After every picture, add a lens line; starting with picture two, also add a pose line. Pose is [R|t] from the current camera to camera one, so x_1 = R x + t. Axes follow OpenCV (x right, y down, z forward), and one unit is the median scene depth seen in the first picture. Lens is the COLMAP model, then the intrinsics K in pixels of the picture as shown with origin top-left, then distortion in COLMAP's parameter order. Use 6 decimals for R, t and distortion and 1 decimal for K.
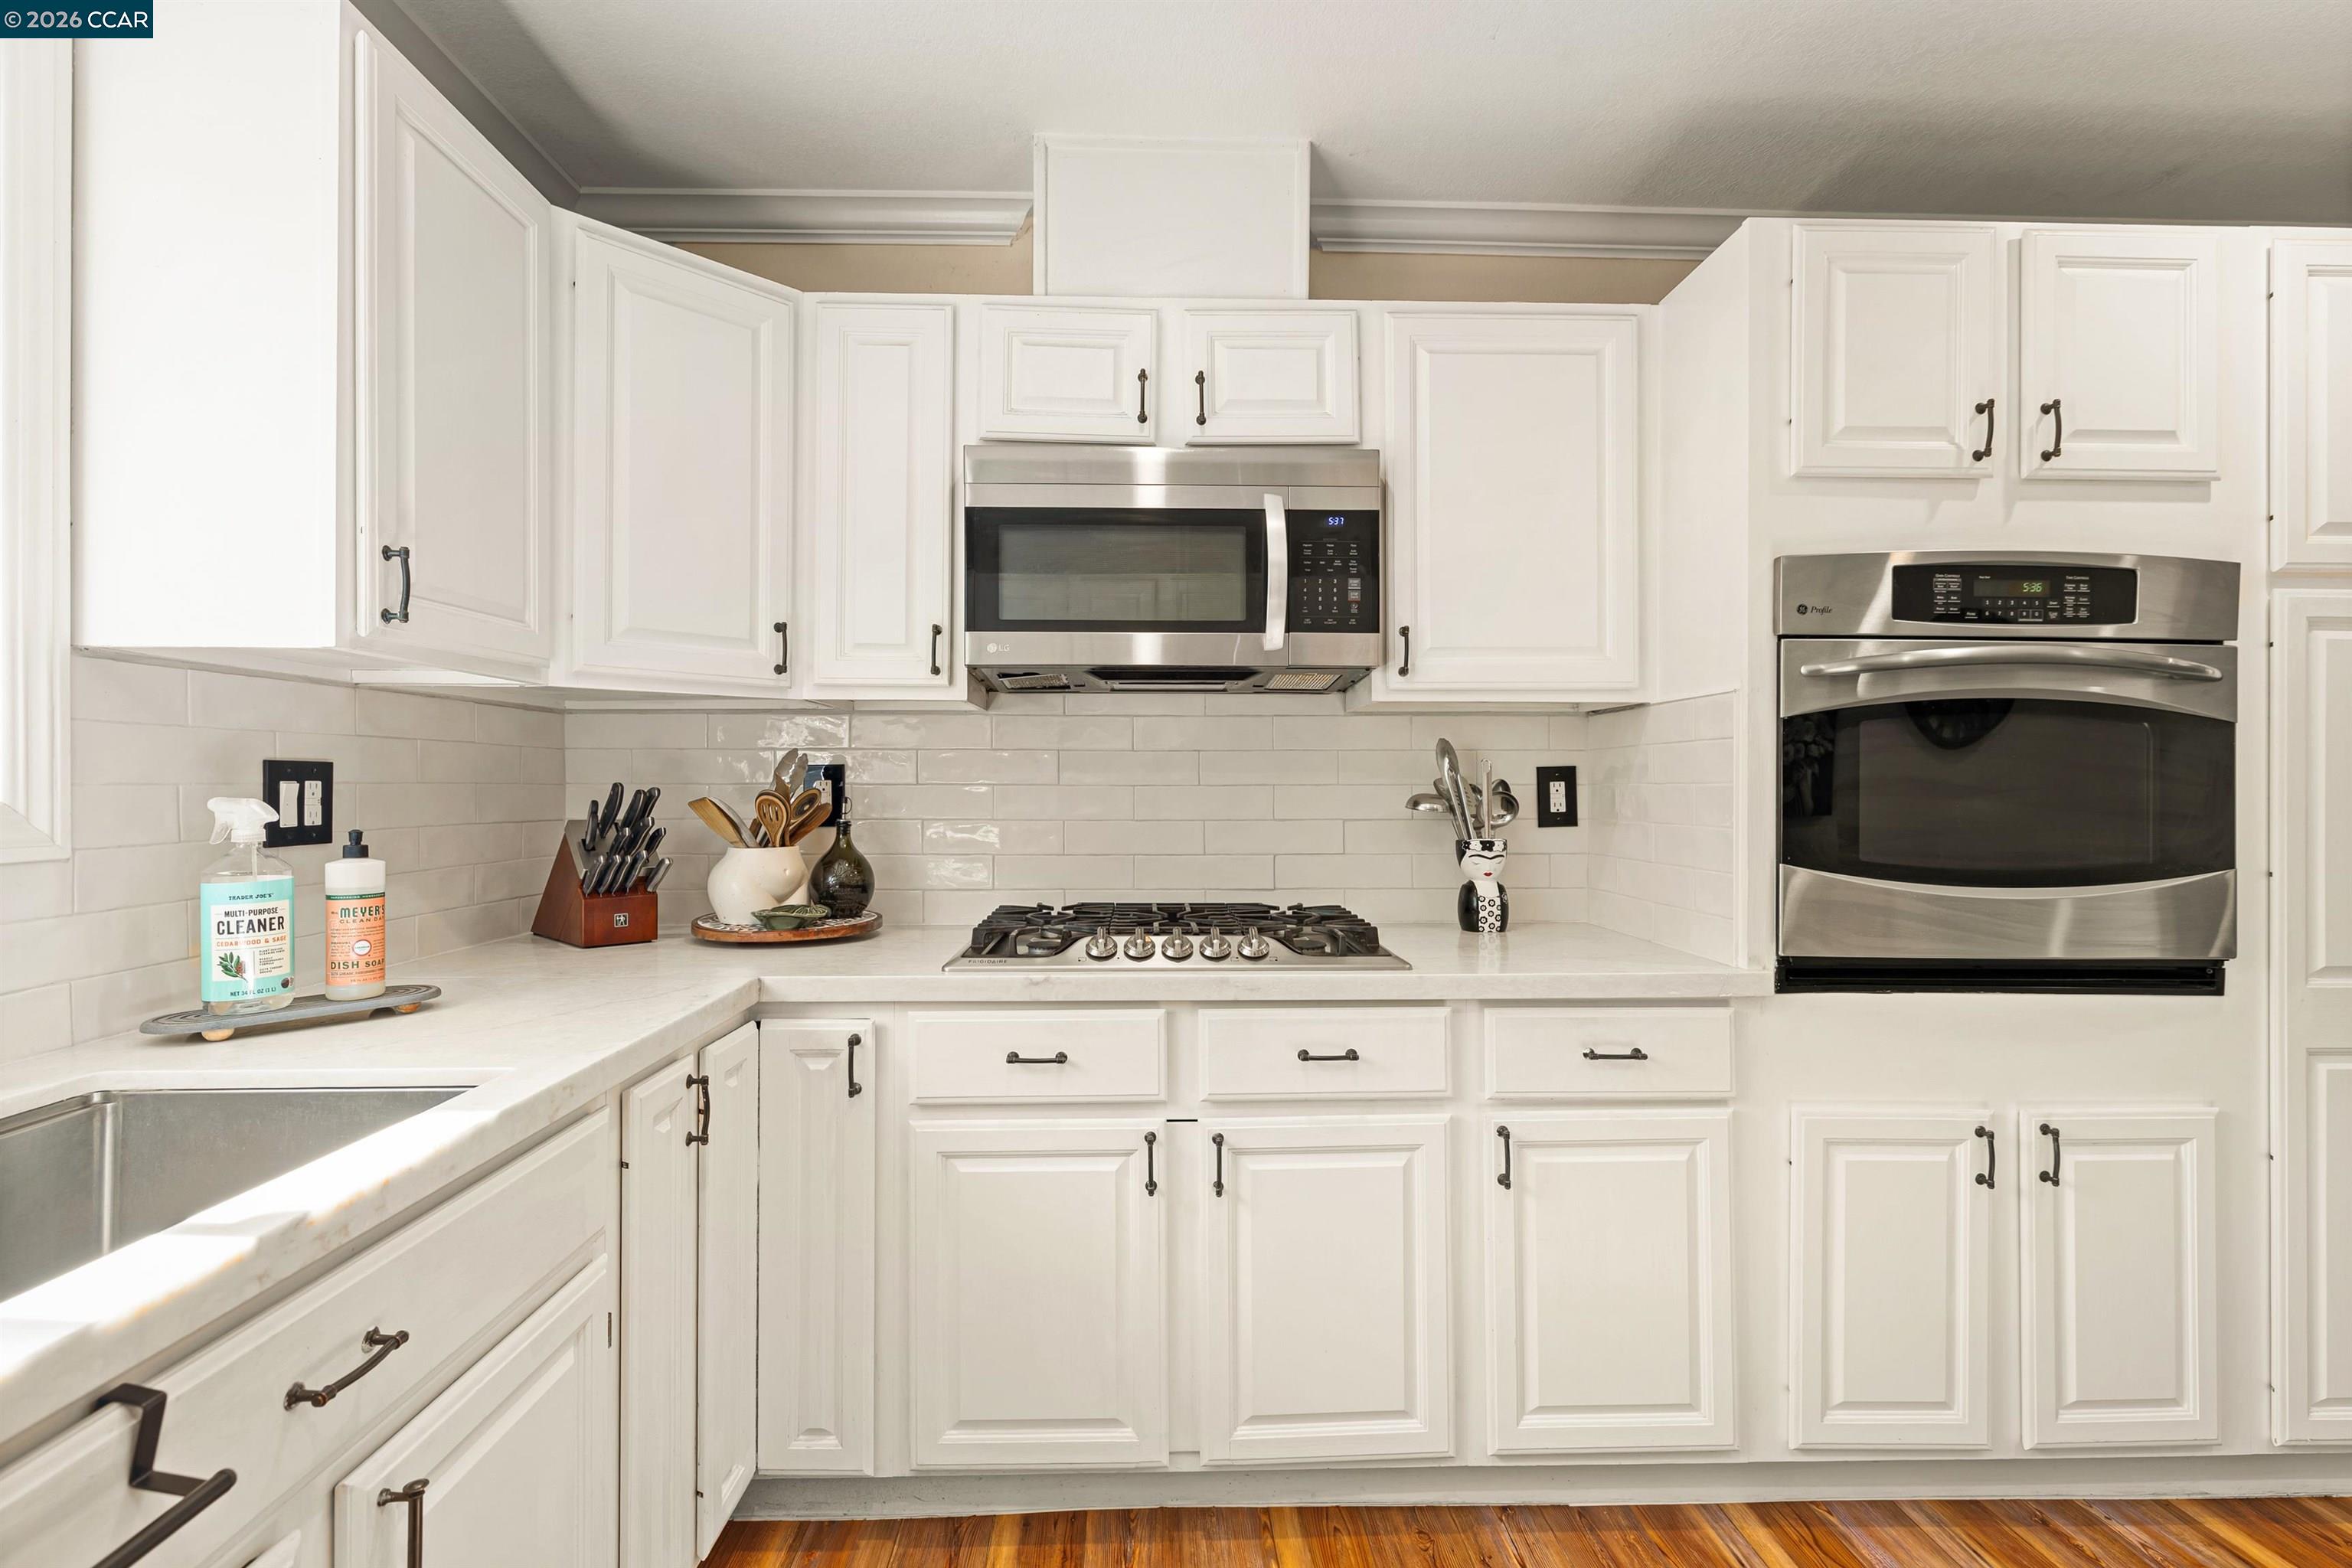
lens RADIAL K [[1112.5, 0, 1174.2], [0, 1112.5, 784.1], [0, 0, 1]] dist [0.001333, 0.000087]
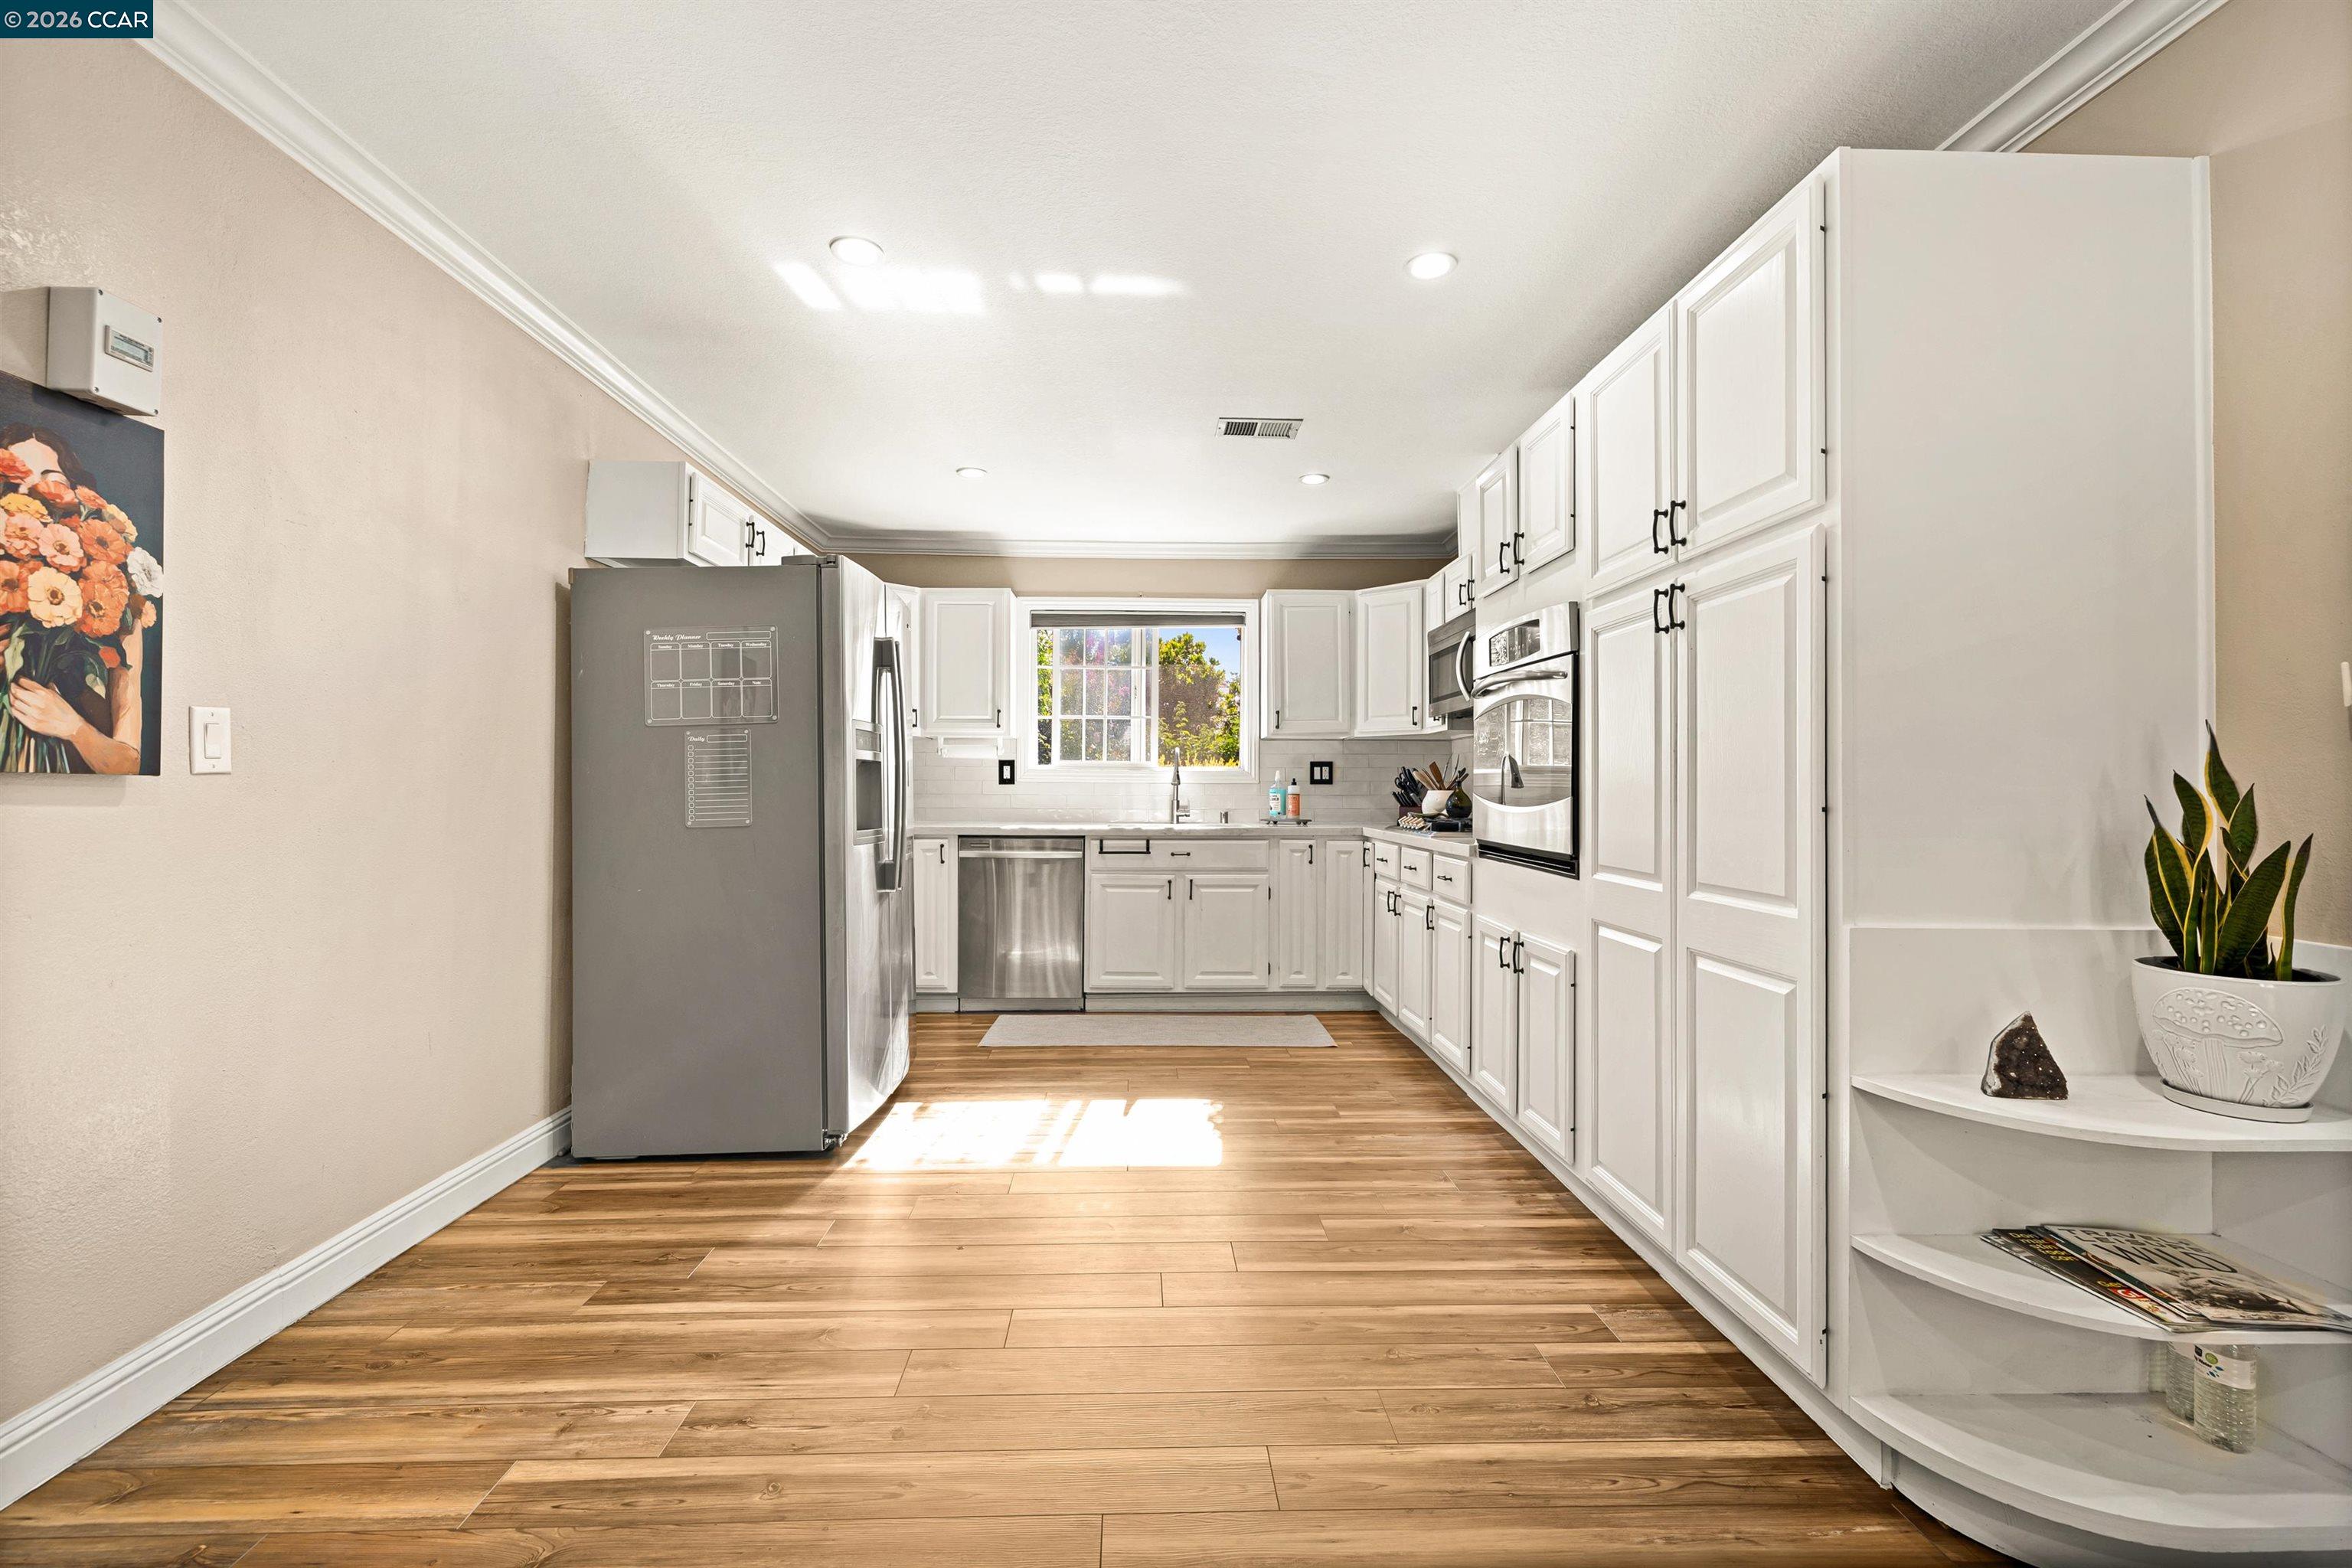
lens RADIAL K [[1021.2, 0, 1169.8], [0, 1021.2, 784.8], [0, 0, 1]] dist [0.003346, 0.000279]
pose [[0.004373, -0.002158, -0.999988, 2.414289], [0.001066, 0.999997, -0.002153, 0.058270], [0.999990, -0.001056, 0.004375, 0.434669]]
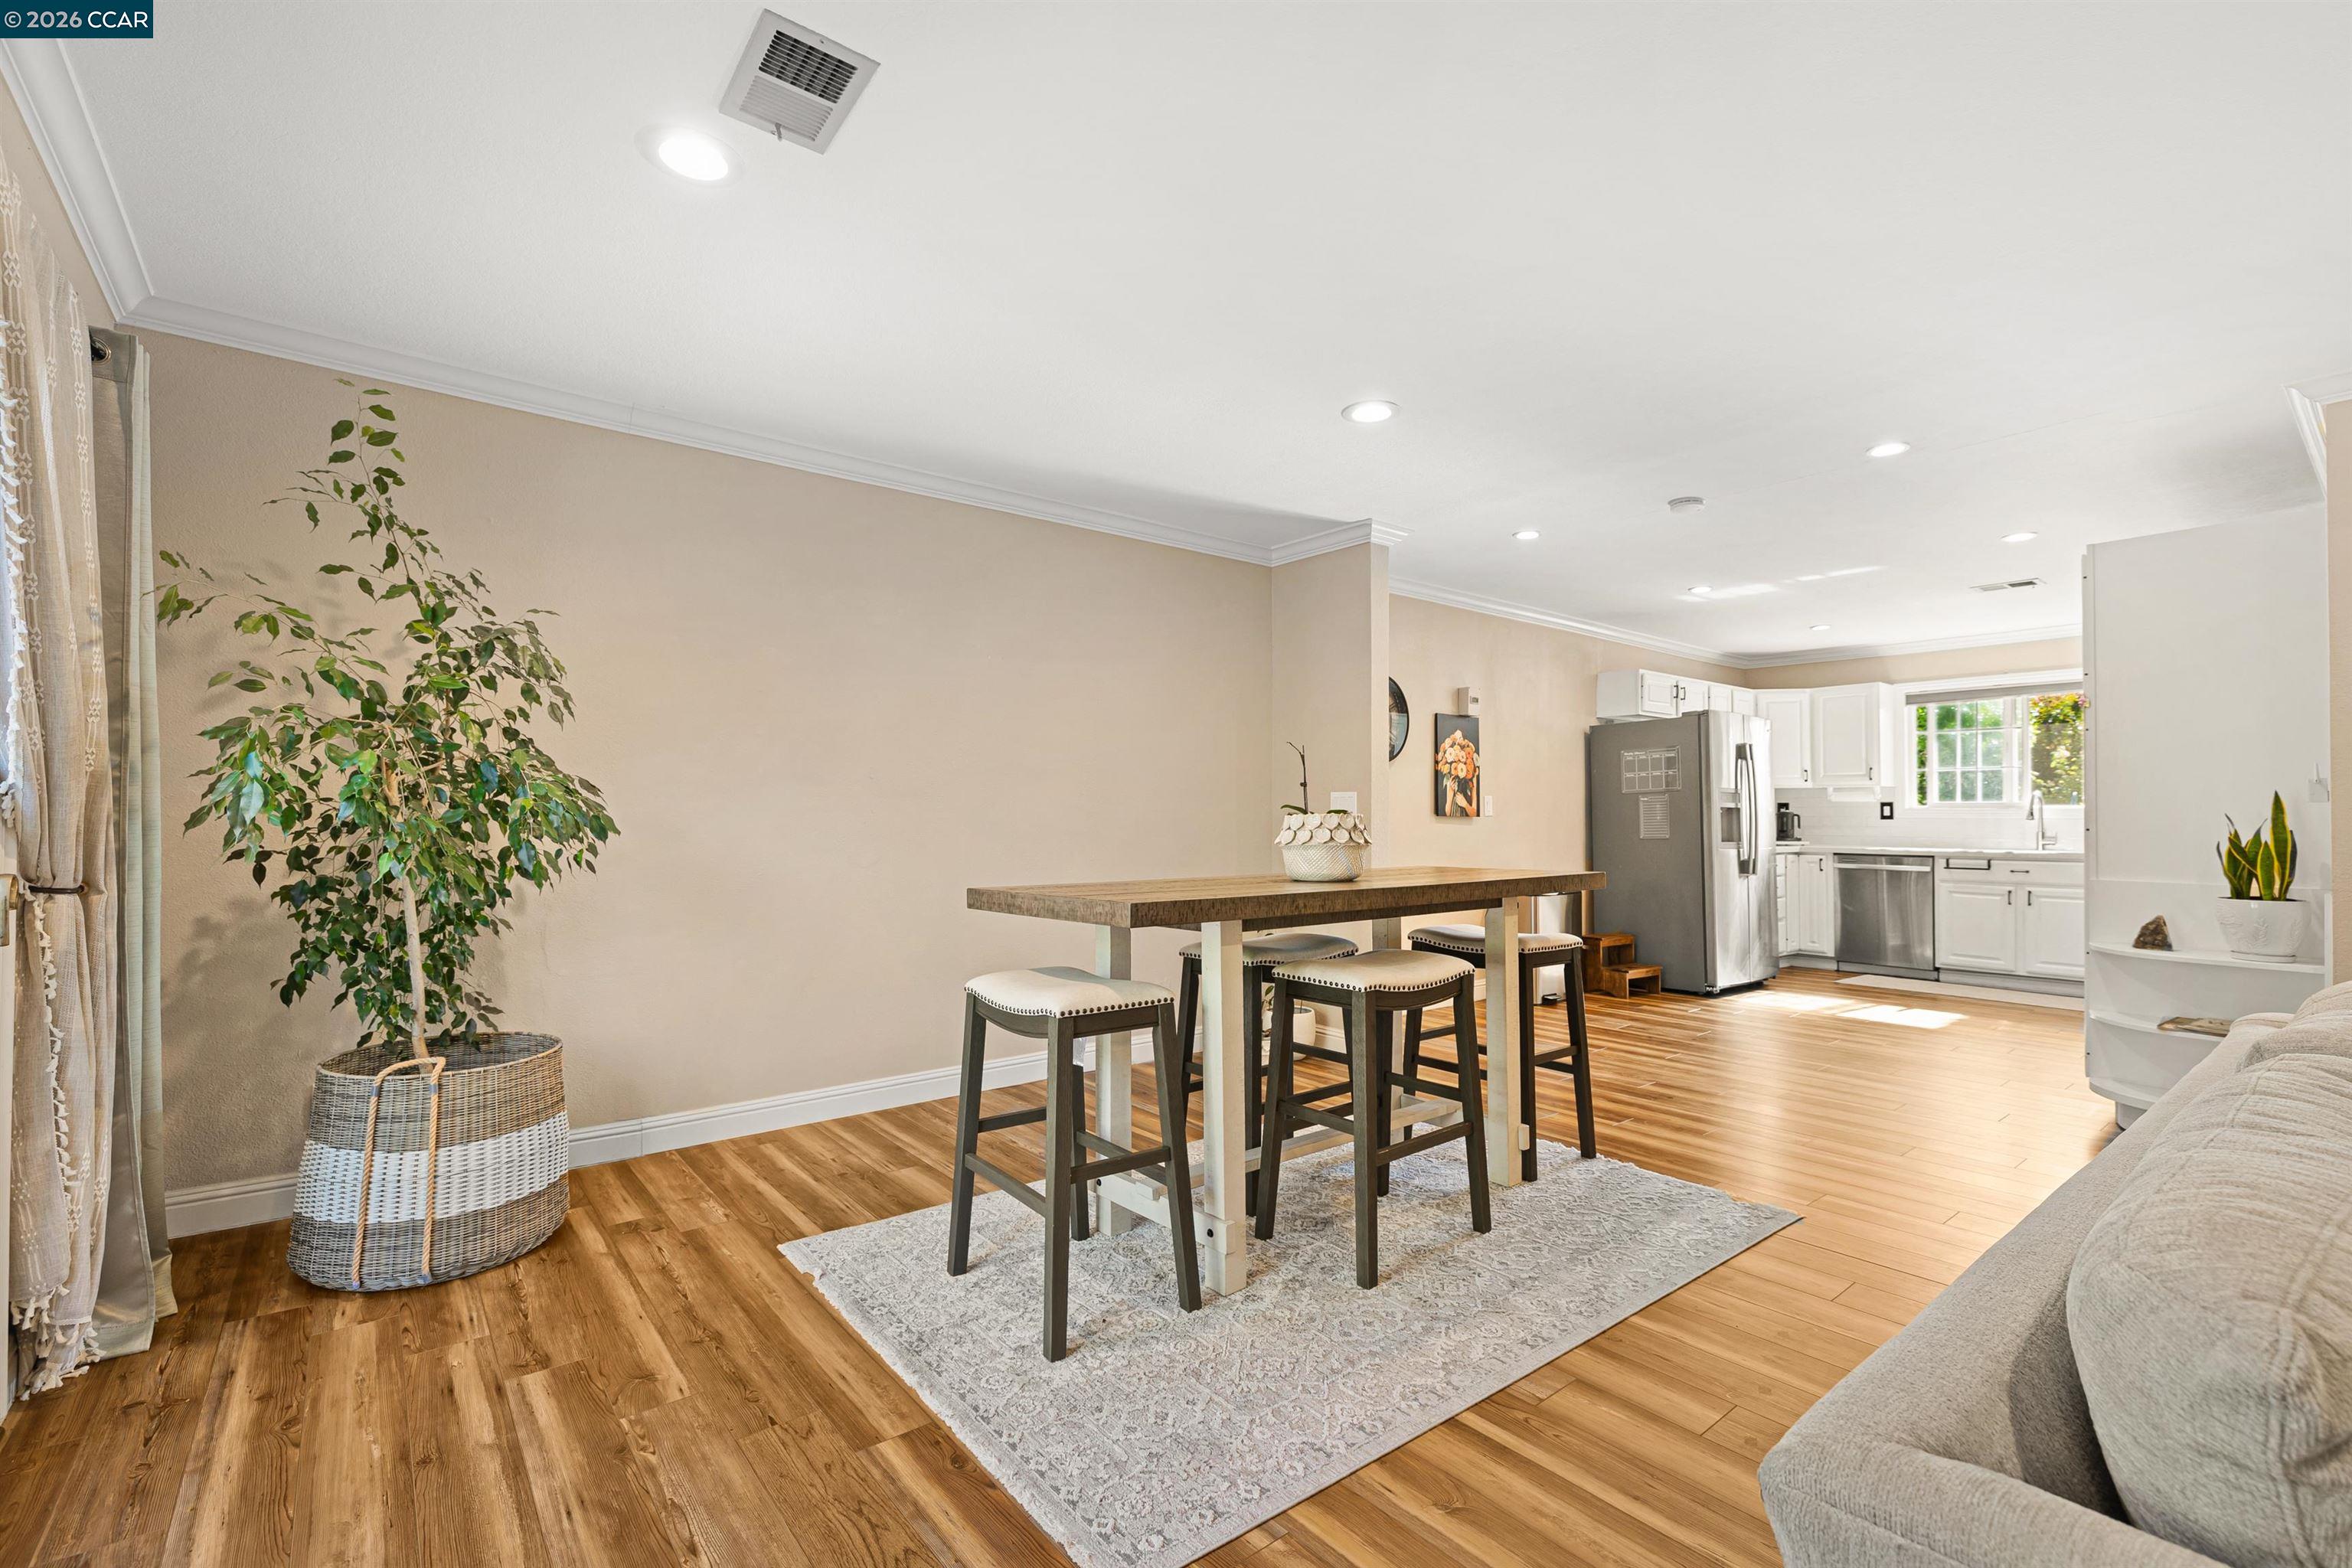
lens RADIAL K [[1021.2, 0, 1176.4], [0, 1021.2, 778.1], [0, 0, 1]] dist [0.003346, 0.000279]
pose [[-0.800281, -0.027336, -0.599002, 4.240319], [-0.000554, 0.998994, -0.044850, 0.070277], [0.599625, -0.035561, -0.799491, 1.569652]]
